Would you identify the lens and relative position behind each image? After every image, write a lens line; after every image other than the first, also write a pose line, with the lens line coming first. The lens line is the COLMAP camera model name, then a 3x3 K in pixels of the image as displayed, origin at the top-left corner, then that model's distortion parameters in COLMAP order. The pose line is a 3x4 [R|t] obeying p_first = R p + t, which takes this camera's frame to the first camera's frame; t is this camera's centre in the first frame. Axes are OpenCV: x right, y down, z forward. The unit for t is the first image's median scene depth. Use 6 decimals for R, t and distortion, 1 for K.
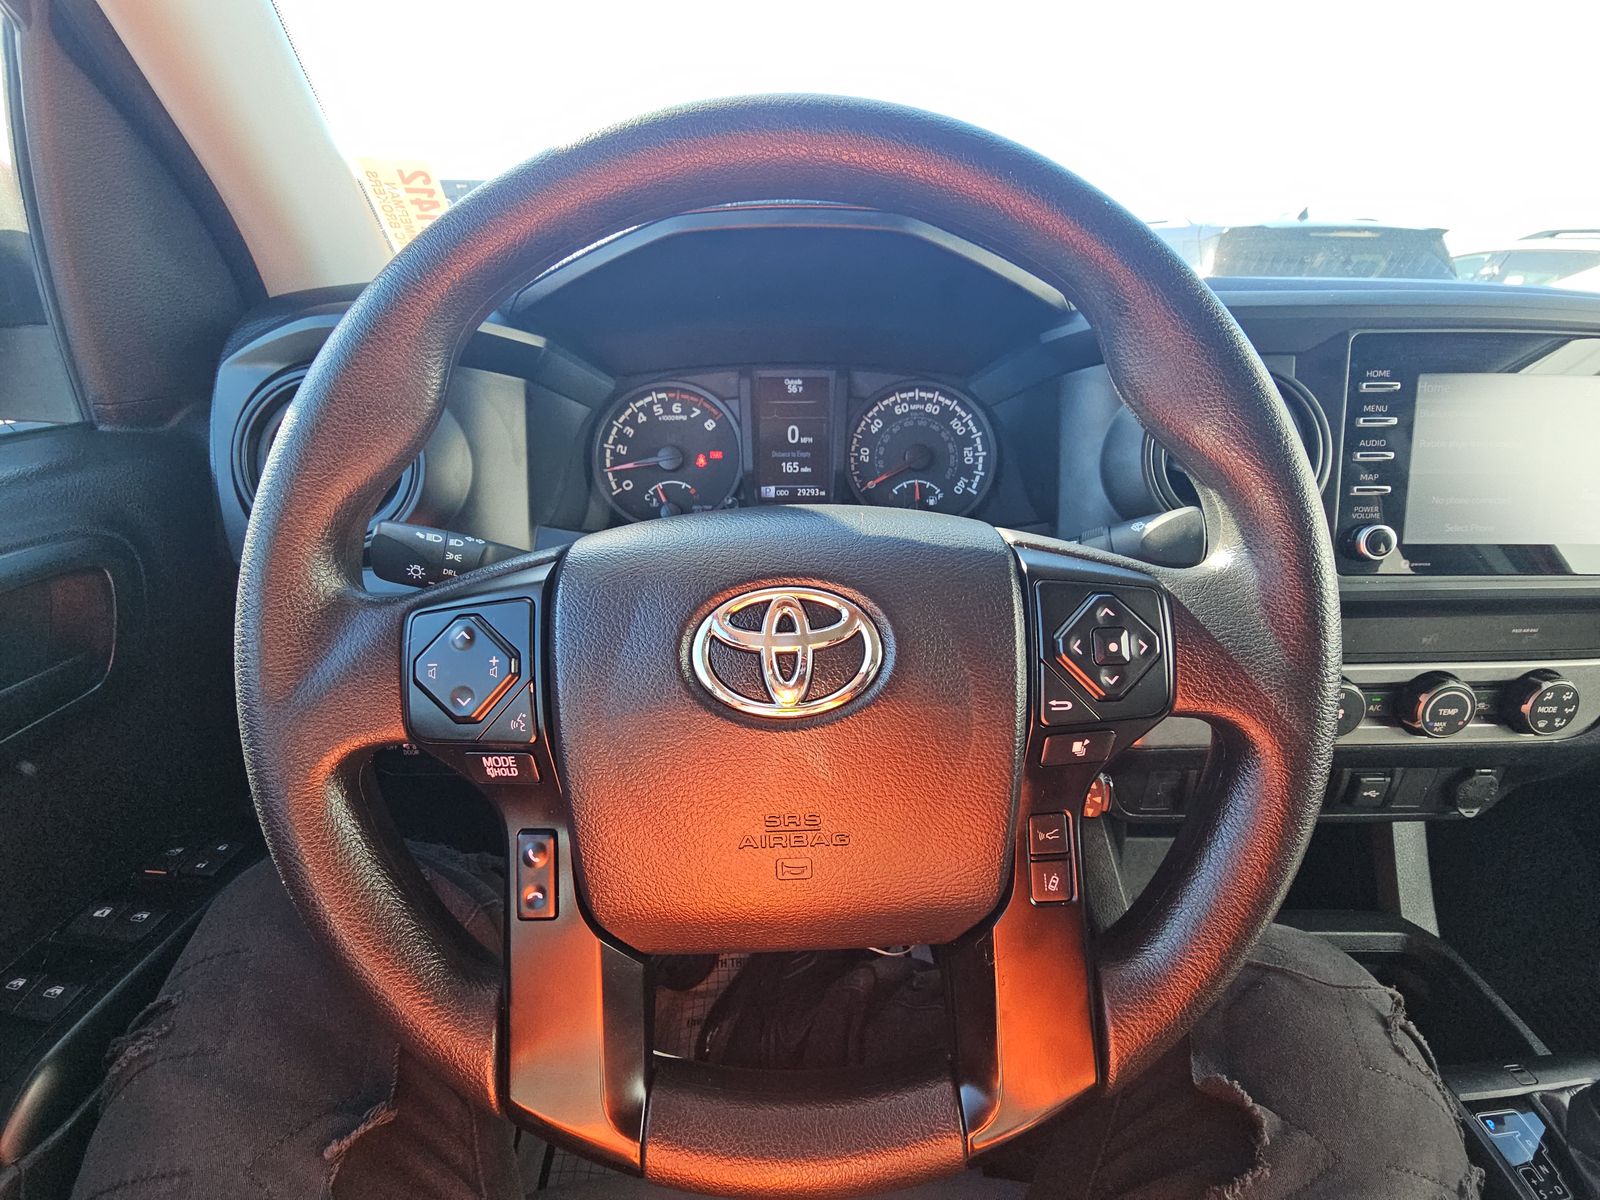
lens RADIAL K [[643.3, 0, 804.6], [0, 643.3, 600.1], [0, 0, 1]] dist [-0.000280, -0.000076]
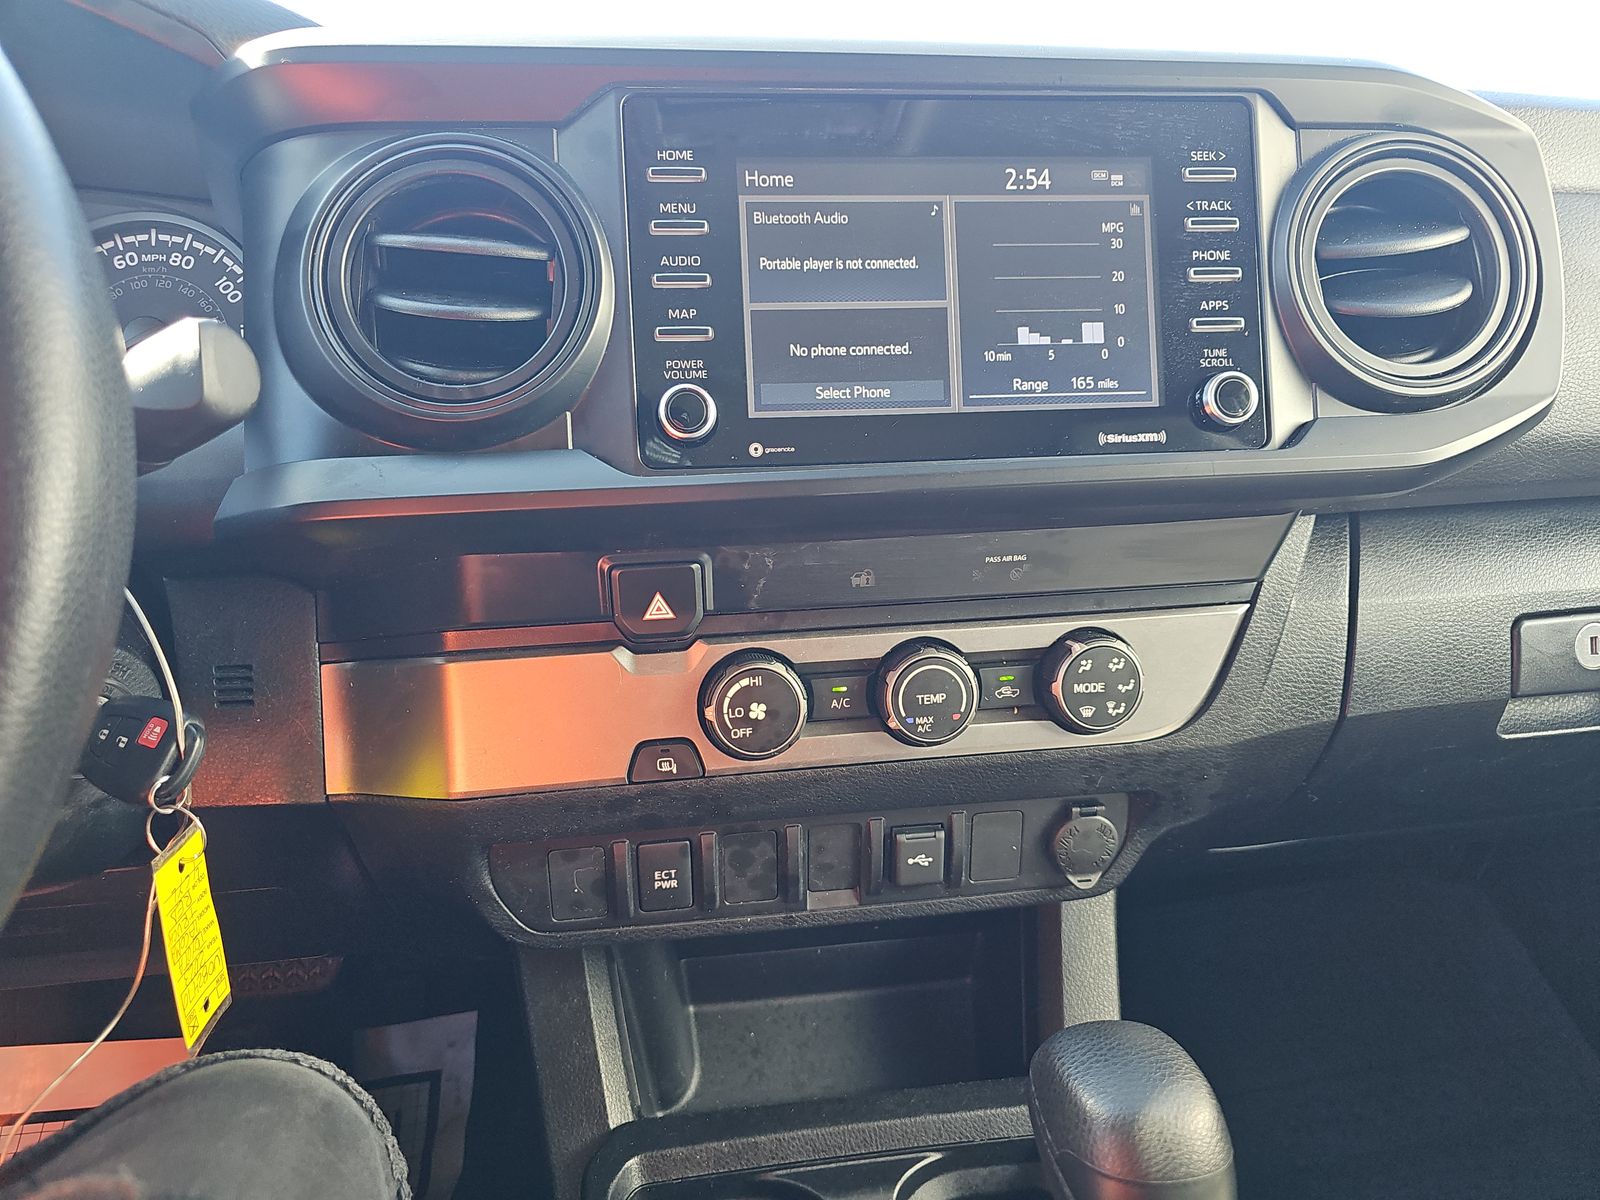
lens RADIAL K [[1073.2, 0, 799.8], [0, 1073.2, 599.6], [0, 0, 1]] dist [0.011759, 0.000815]
pose [[0.991160, -0.041182, 0.126119, 0.626995], [0.055441, 0.992191, -0.111728, 0.157548], [-0.120533, 0.117732, 0.985703, -0.017816]]
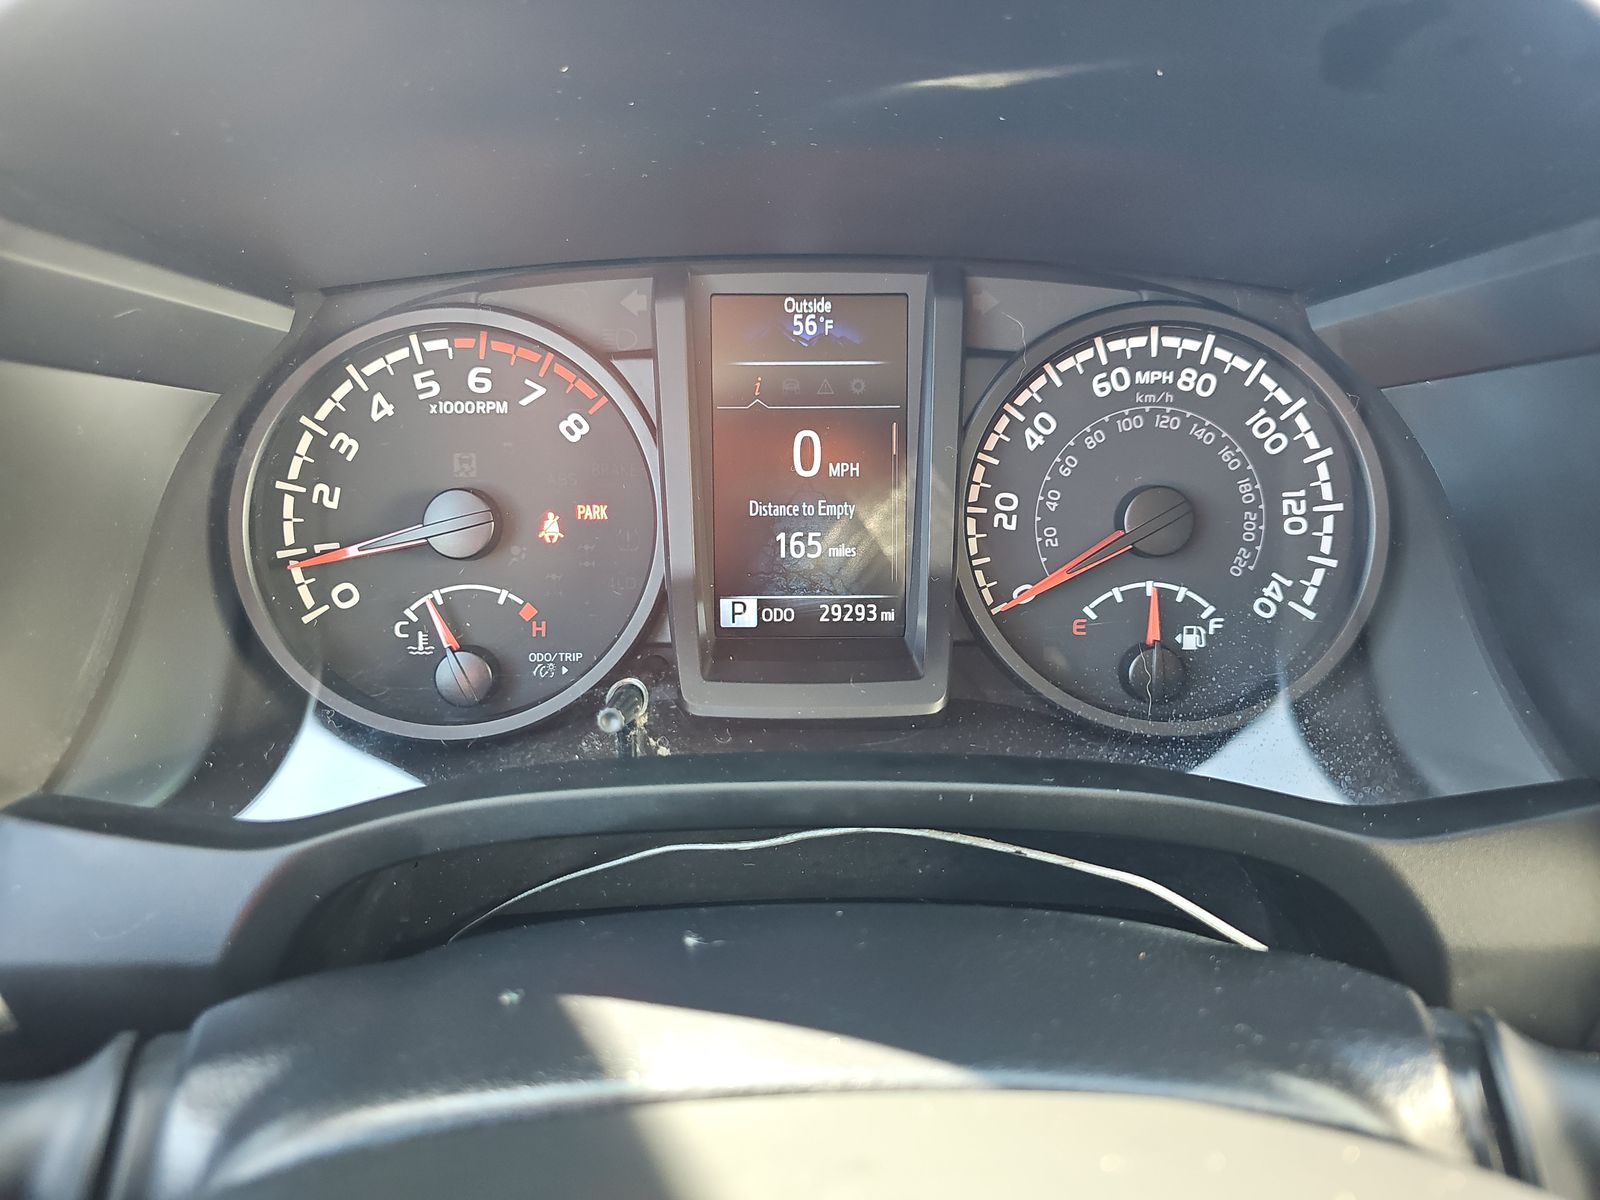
lens RADIAL K [[1073.2, 0, 796.5], [0, 1073.2, 599.9], [0, 0, 1]] dist [0.011759, 0.000815]
pose [[0.999940, -0.002214, 0.010749, -0.030421], [0.001802, 0.999269, 0.038198, -0.199763], [-0.010826, -0.038177, 0.999212, 0.400728]]
